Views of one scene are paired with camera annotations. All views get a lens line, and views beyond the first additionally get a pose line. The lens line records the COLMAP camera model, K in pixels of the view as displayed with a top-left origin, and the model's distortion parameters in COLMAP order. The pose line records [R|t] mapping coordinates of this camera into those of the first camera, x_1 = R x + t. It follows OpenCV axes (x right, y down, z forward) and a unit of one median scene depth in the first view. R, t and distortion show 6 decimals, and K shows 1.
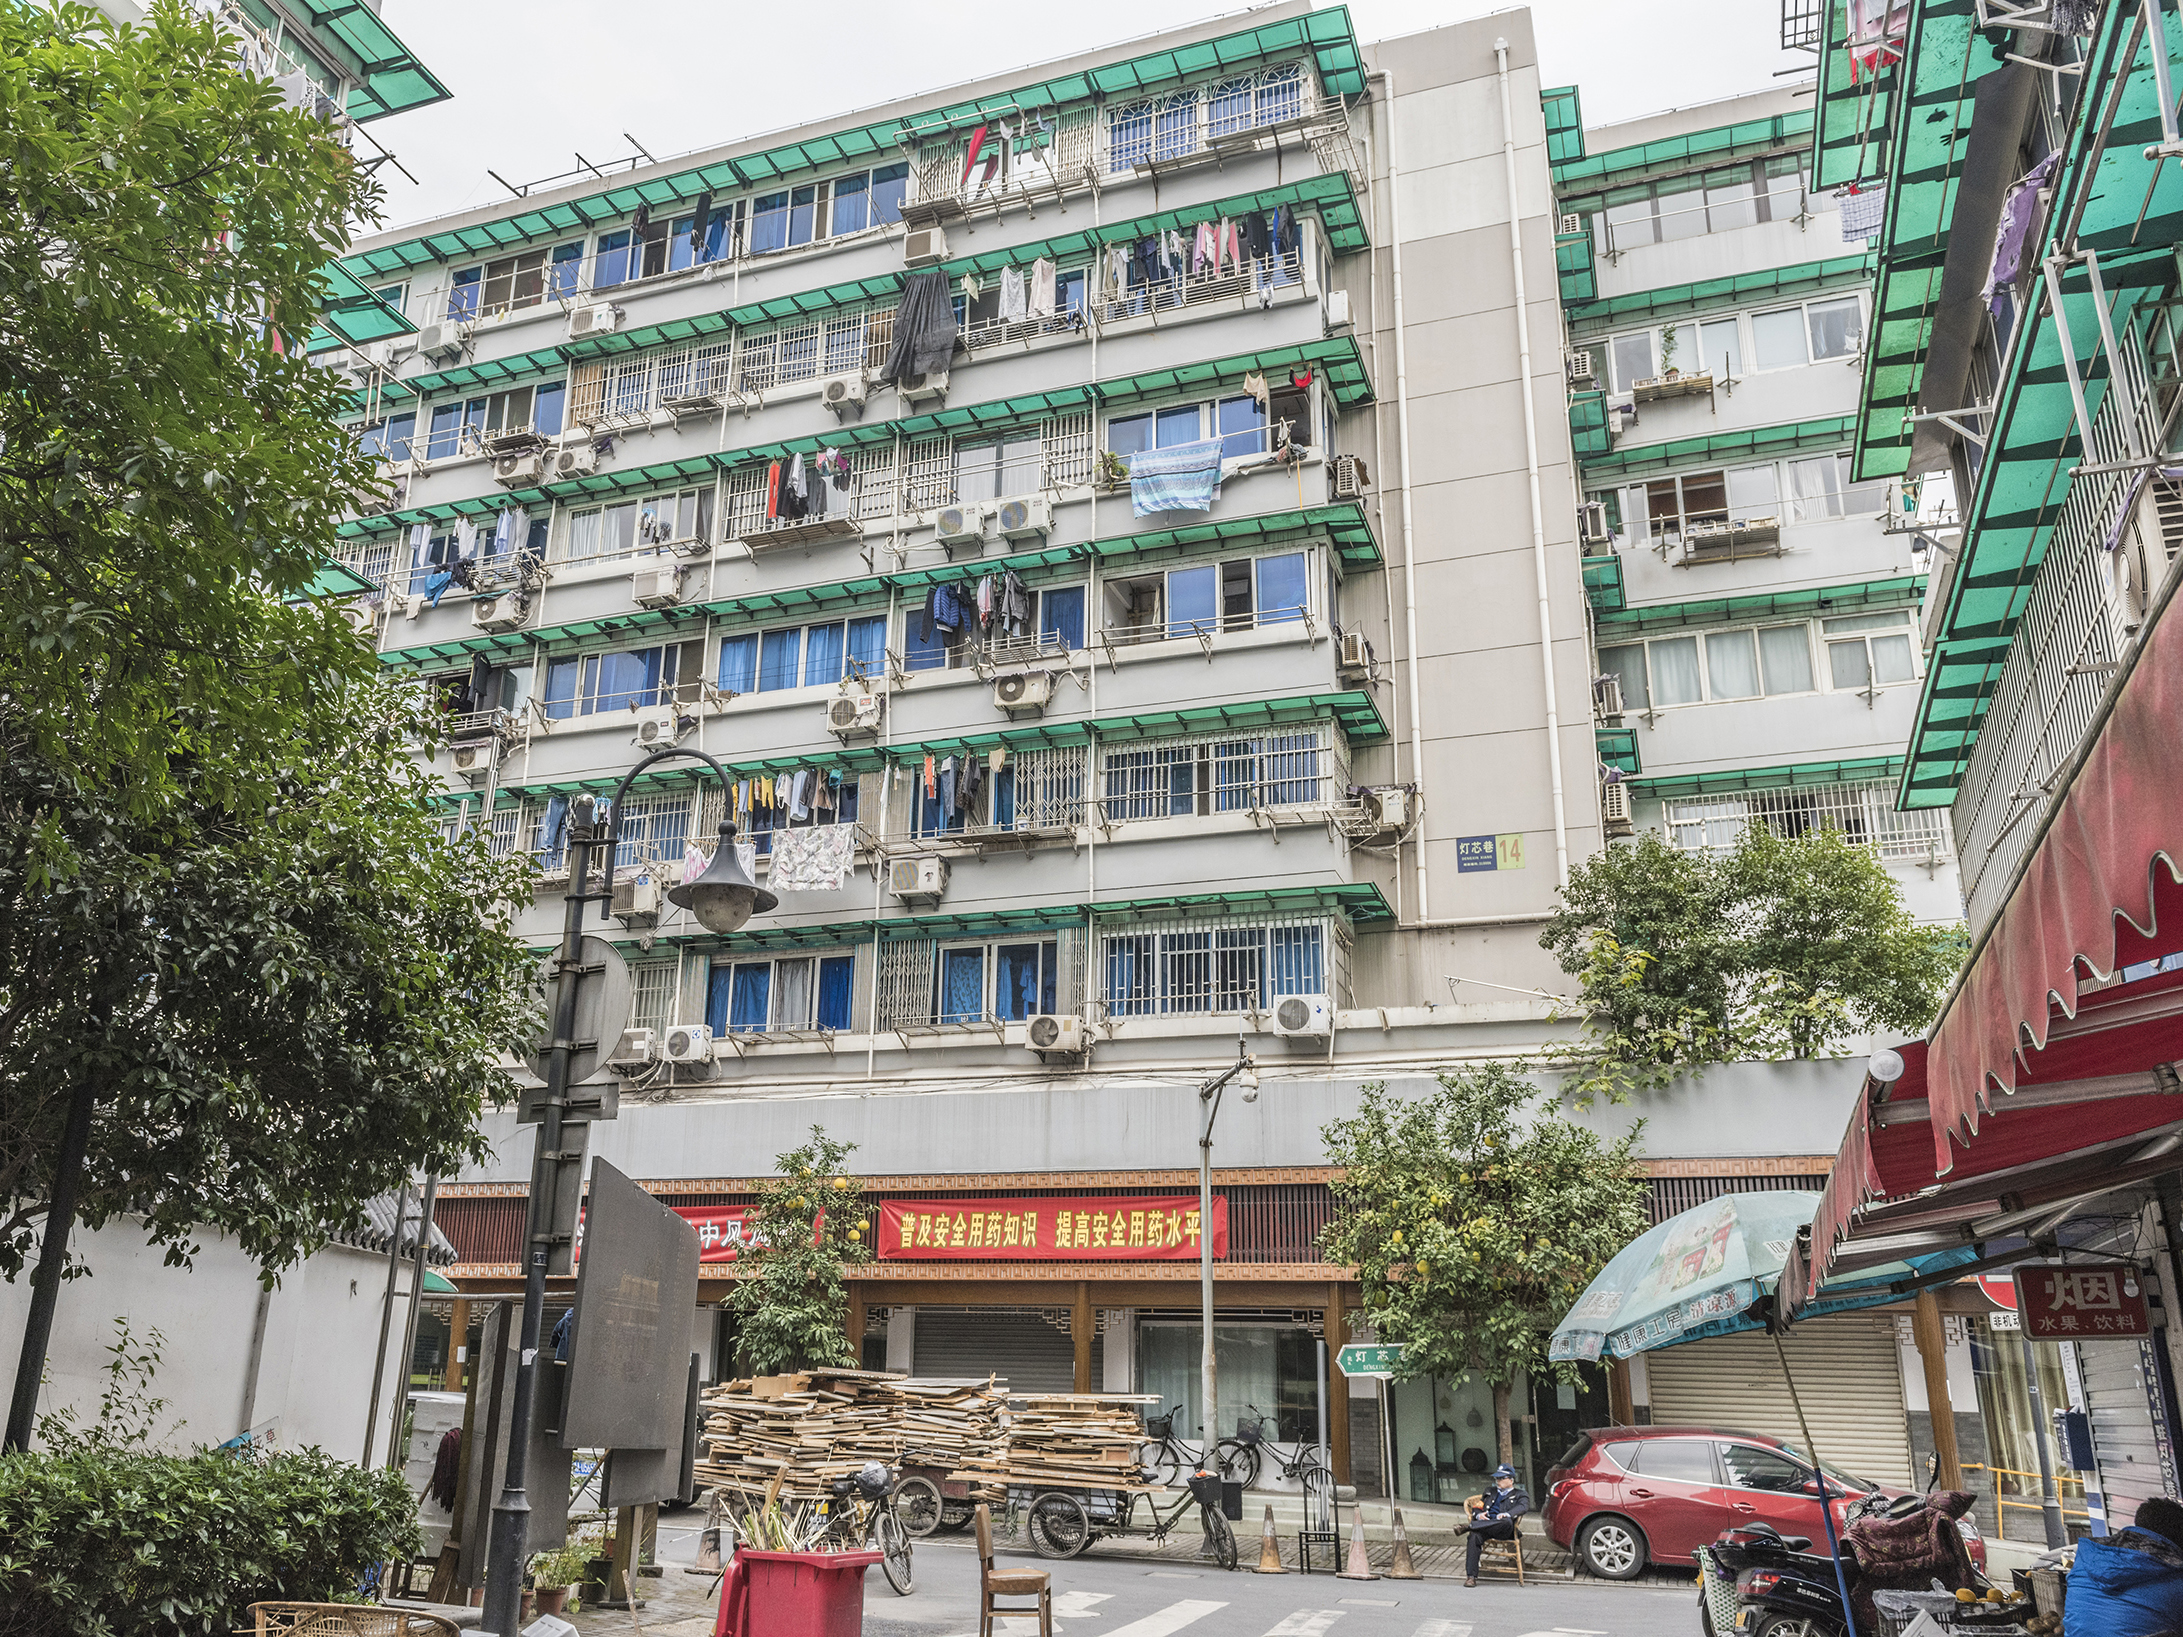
lens RADIAL K [[1759.9, 0, 981.1], [0, 1759.9, 817.0], [0, 0, 1]] dist [0.005550, -0.001601]
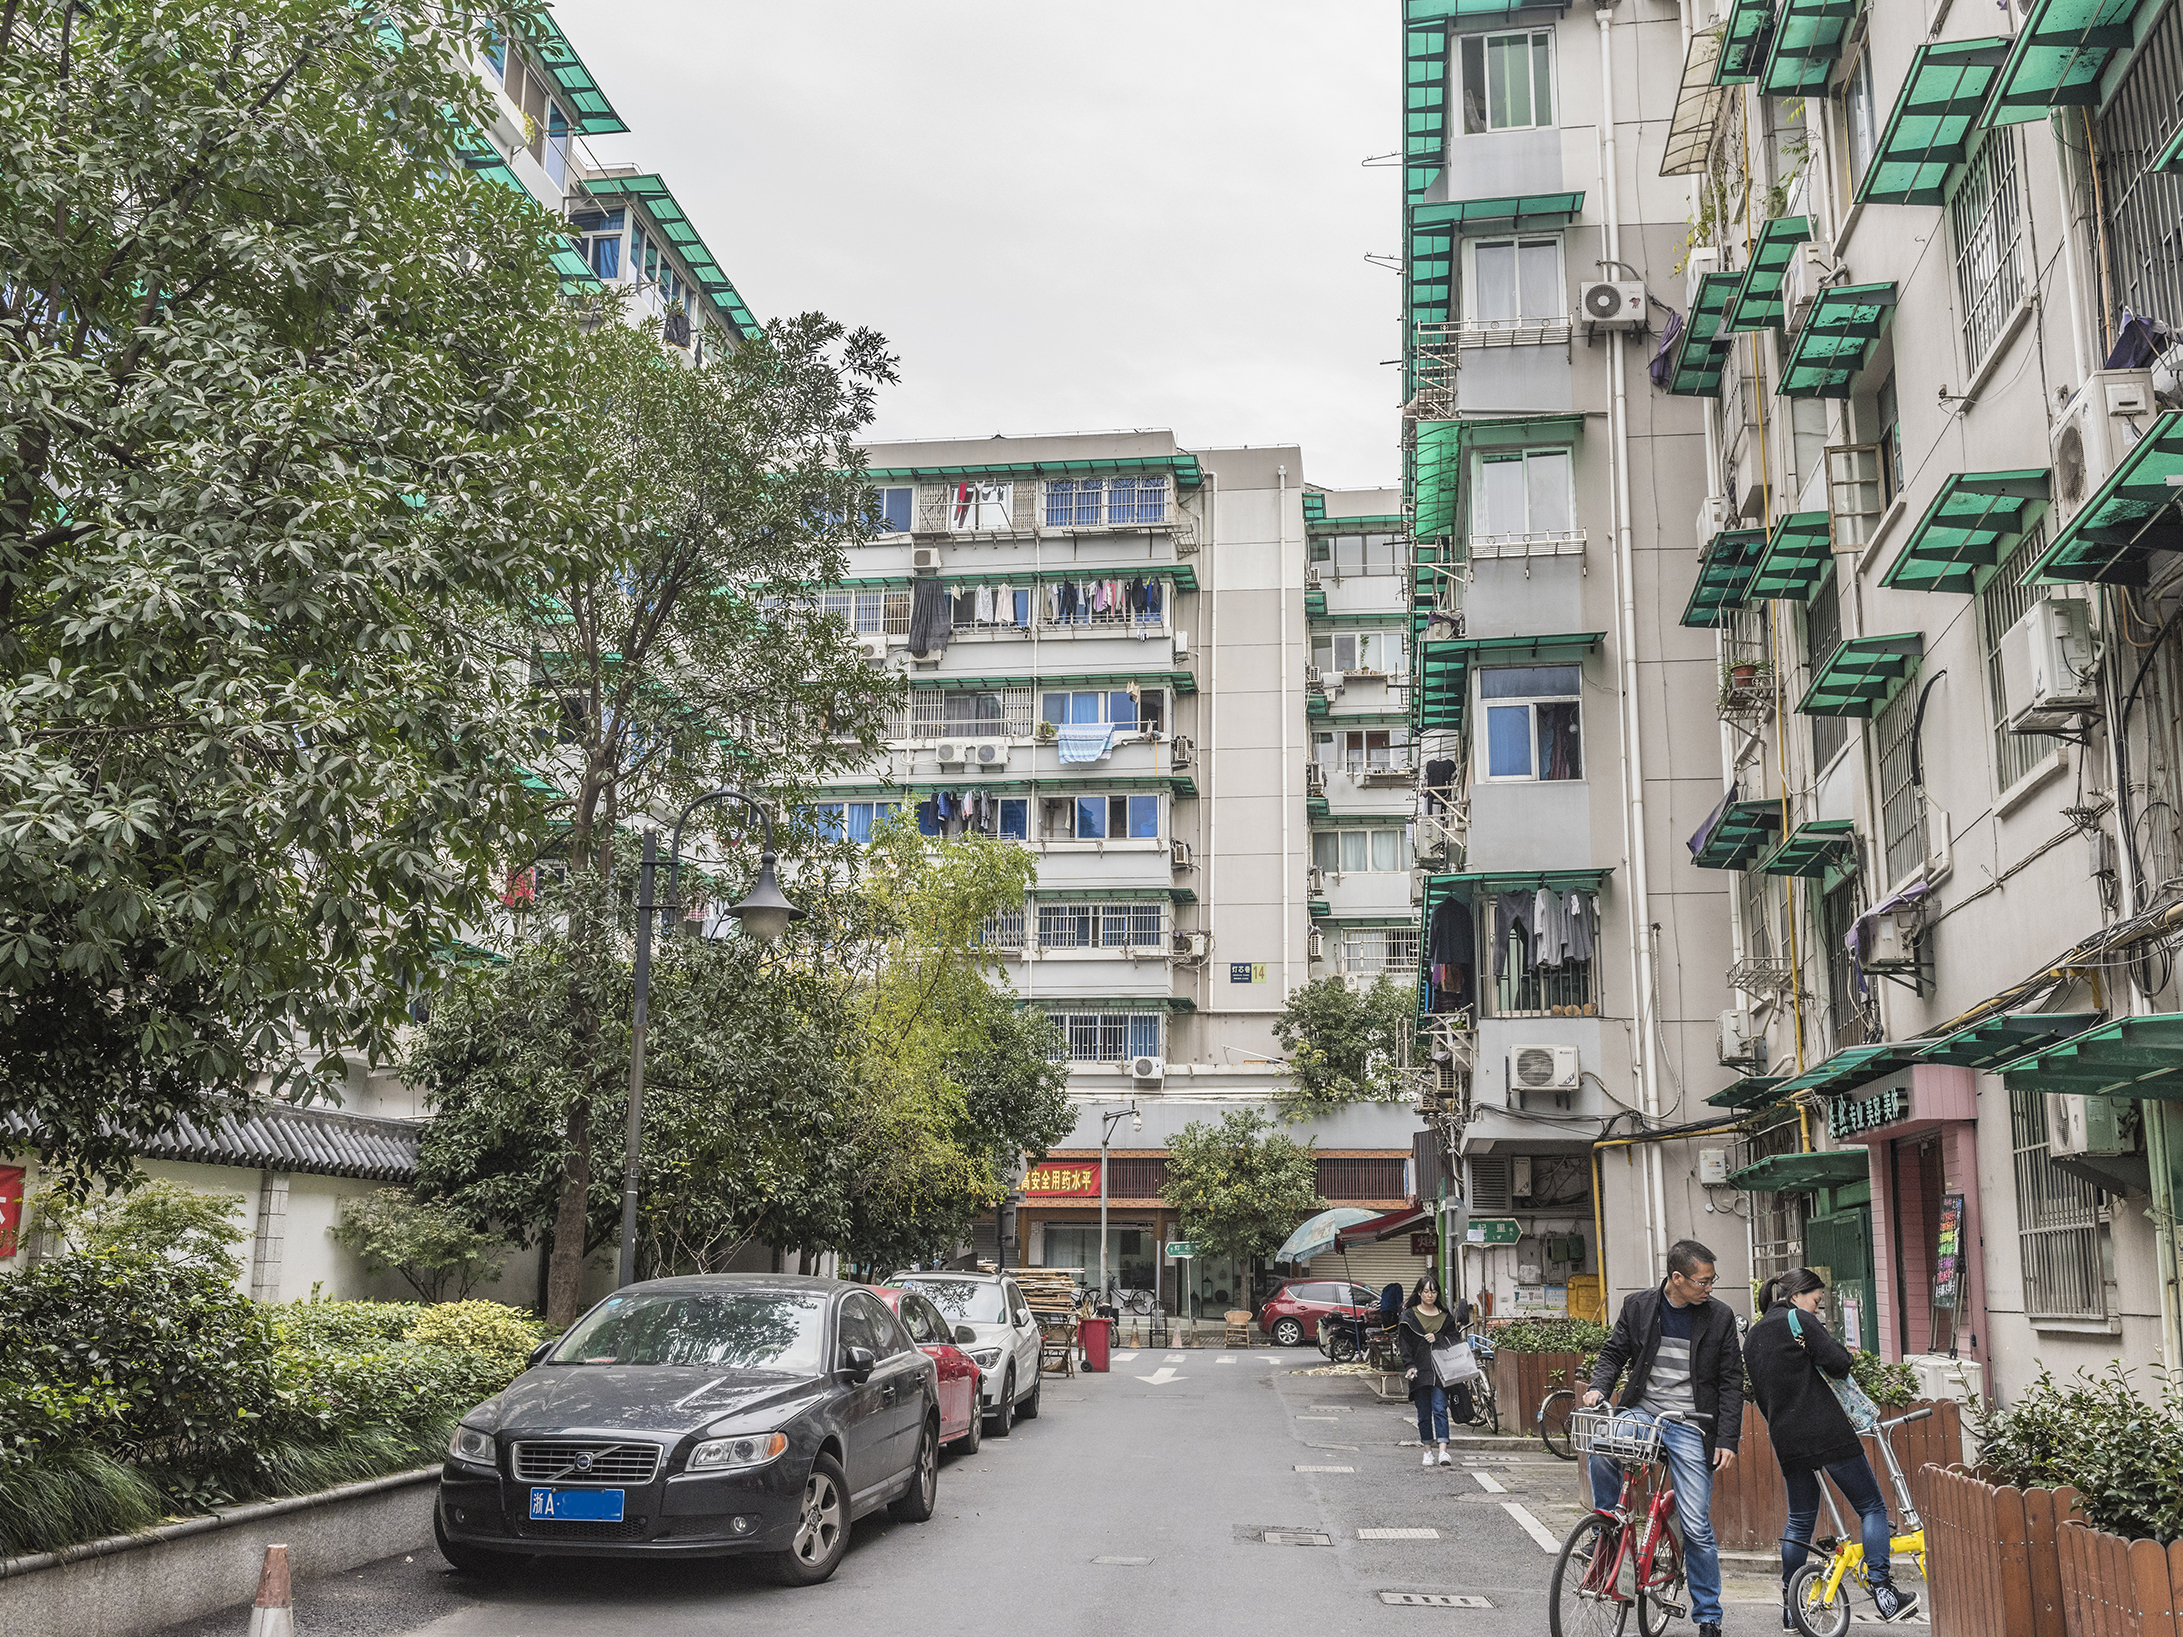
lens RADIAL K [[1982.5, 0, 1091.5], [0, 1982.5, 818.5], [0, 0, 1]] dist [-0.005384, 0.000407]
pose [[0.972366, 0.033012, 0.231116, -0.337365], [-0.057913, 0.993118, 0.101801, -0.327856], [-0.226165, -0.112373, 0.967586, -0.902075]]
